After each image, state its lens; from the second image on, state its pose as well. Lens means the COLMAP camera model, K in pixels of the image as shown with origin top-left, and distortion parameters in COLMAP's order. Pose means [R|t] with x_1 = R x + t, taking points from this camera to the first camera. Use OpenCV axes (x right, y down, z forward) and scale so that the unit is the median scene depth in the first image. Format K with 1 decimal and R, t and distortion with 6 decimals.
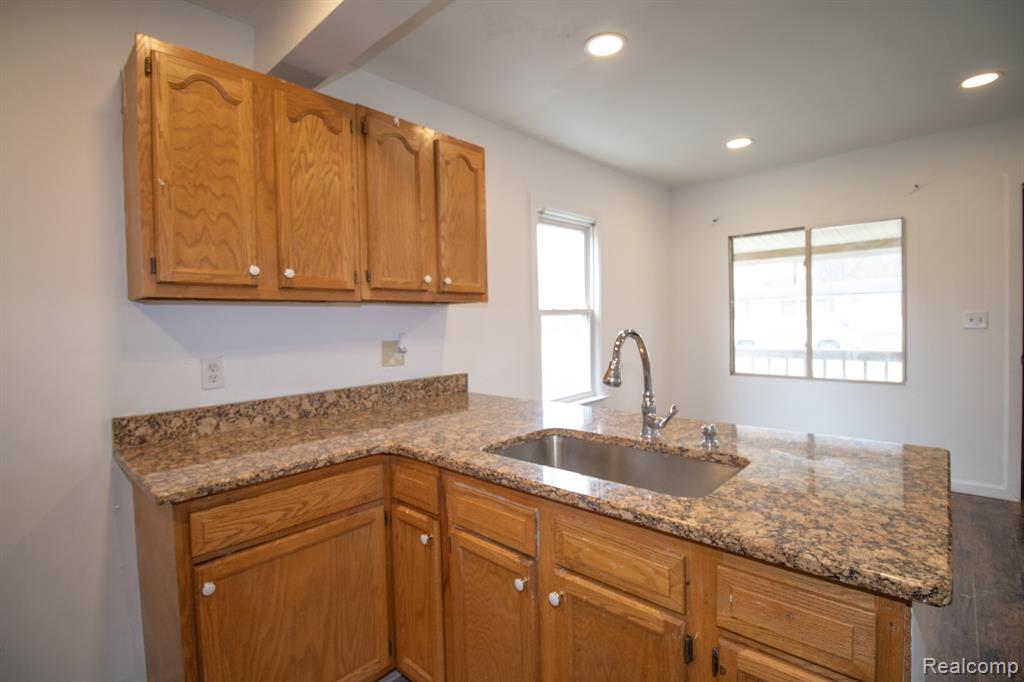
lens RADIAL K [[478.1, 0, 517.3], [0, 478.1, 337.6], [0, 0, 1]] dist [-0.008939, -0.006960]
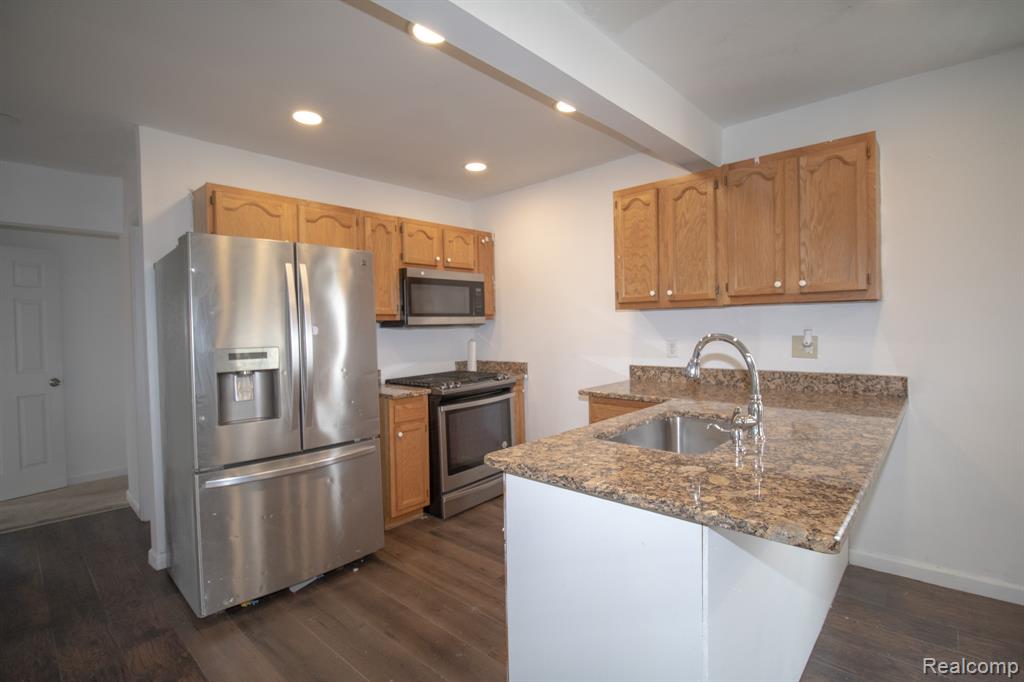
lens RADIAL K [[478.1, 0, 515.0], [0, 478.1, 338.1], [0, 0, 1]] dist [-0.008939, -0.006960]
pose [[-0.005329, 0.050614, -0.998704, 1.219536], [-0.013340, 0.998626, 0.050681, -0.050716], [0.999897, 0.013593, -0.004647, 0.448181]]
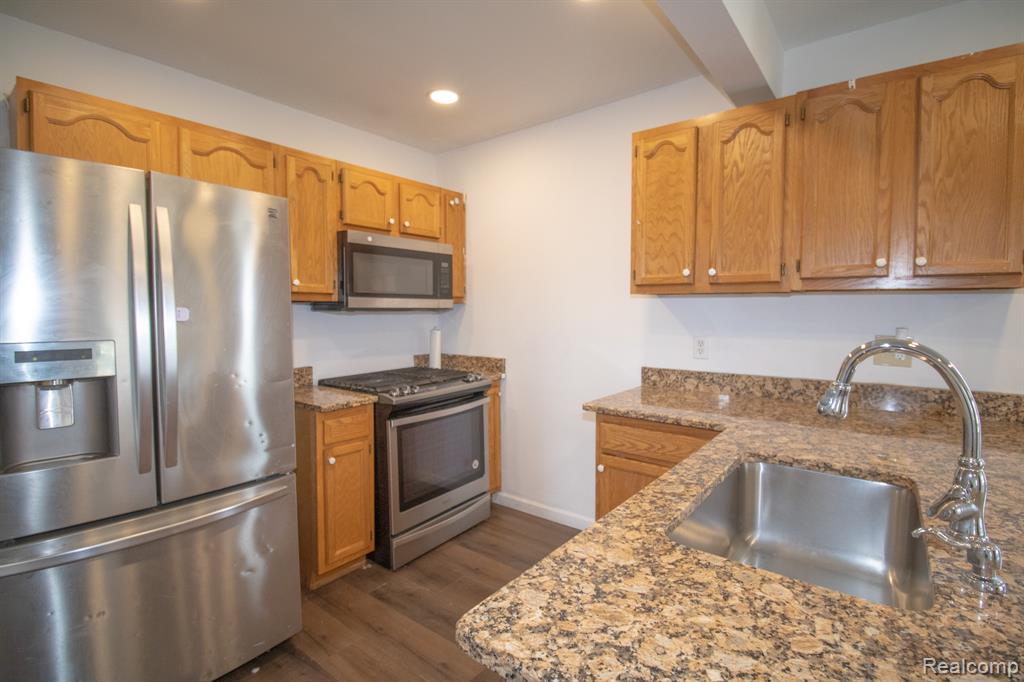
lens RADIAL K [[478.1, 0, 521.0], [0, 478.1, 335.6], [0, 0, 1]] dist [-0.008939, -0.006960]
pose [[0.078386, 0.077742, -0.993887, 0.712310], [-0.037797, 0.996470, 0.074964, -0.043862], [0.996206, 0.031690, 0.081047, 0.404222]]
